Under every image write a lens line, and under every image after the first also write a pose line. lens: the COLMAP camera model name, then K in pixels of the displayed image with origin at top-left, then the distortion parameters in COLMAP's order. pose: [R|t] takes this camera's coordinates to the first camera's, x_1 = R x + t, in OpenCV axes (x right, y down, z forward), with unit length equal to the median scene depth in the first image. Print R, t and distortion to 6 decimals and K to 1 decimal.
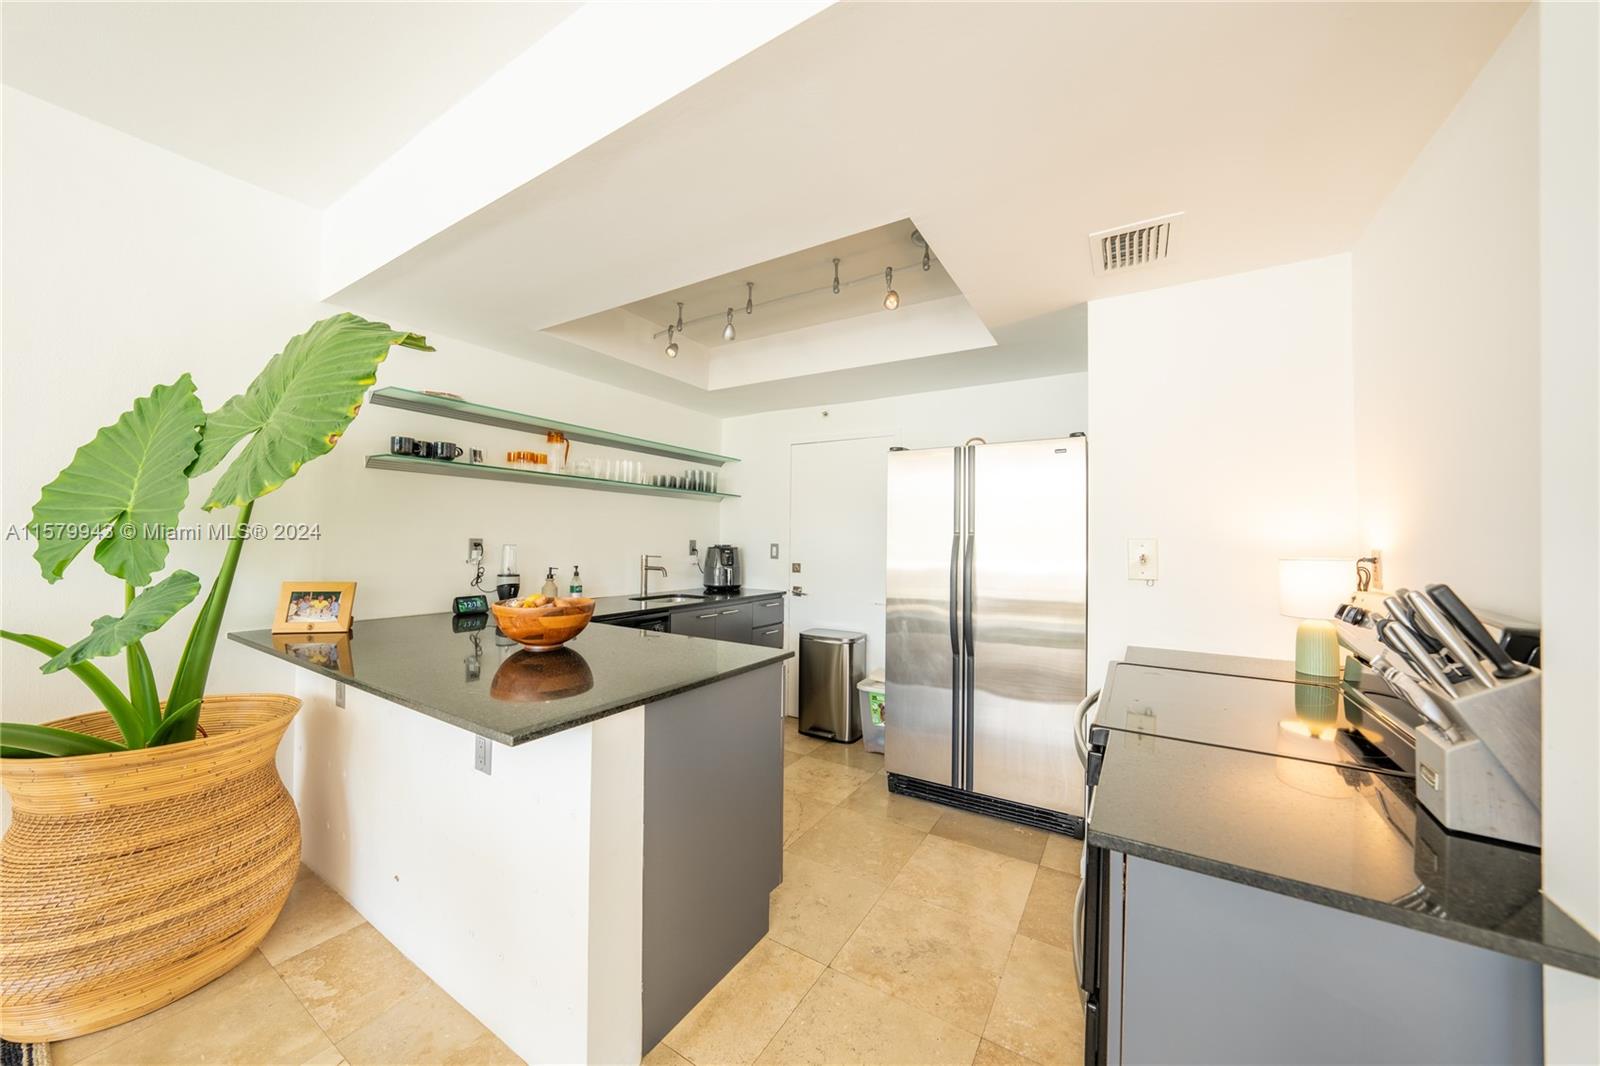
lens RADIAL K [[558.2, 0, 800.0], [0, 558.2, 533.0], [0, 0, 1]] dist [-0.031647, 0.006686]
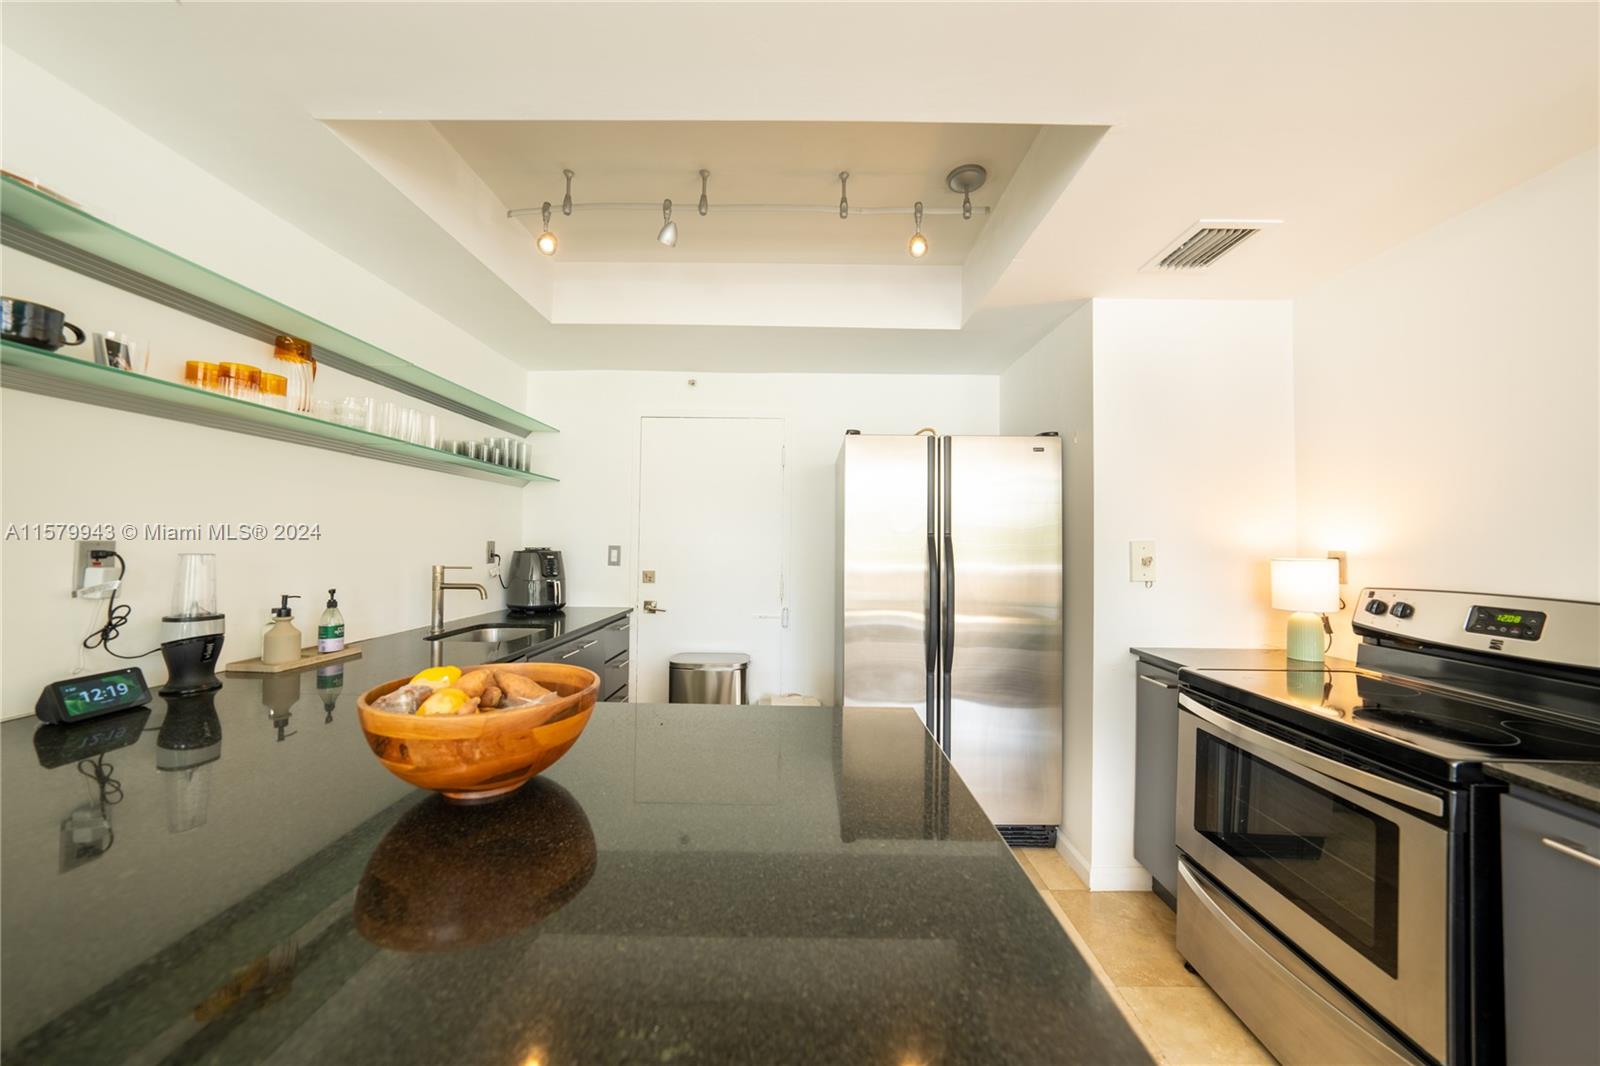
lens RADIAL K [[558.2, 0, 800.0], [0, 558.2, 533.0], [0, 0, 1]] dist [-0.031647, 0.006686]
pose [[0.854484, 0.005283, 0.519452, -0.311672], [-0.006997, 0.999975, 0.001339, -0.001106], [-0.519431, -0.004779, 0.854499, 0.316824]]
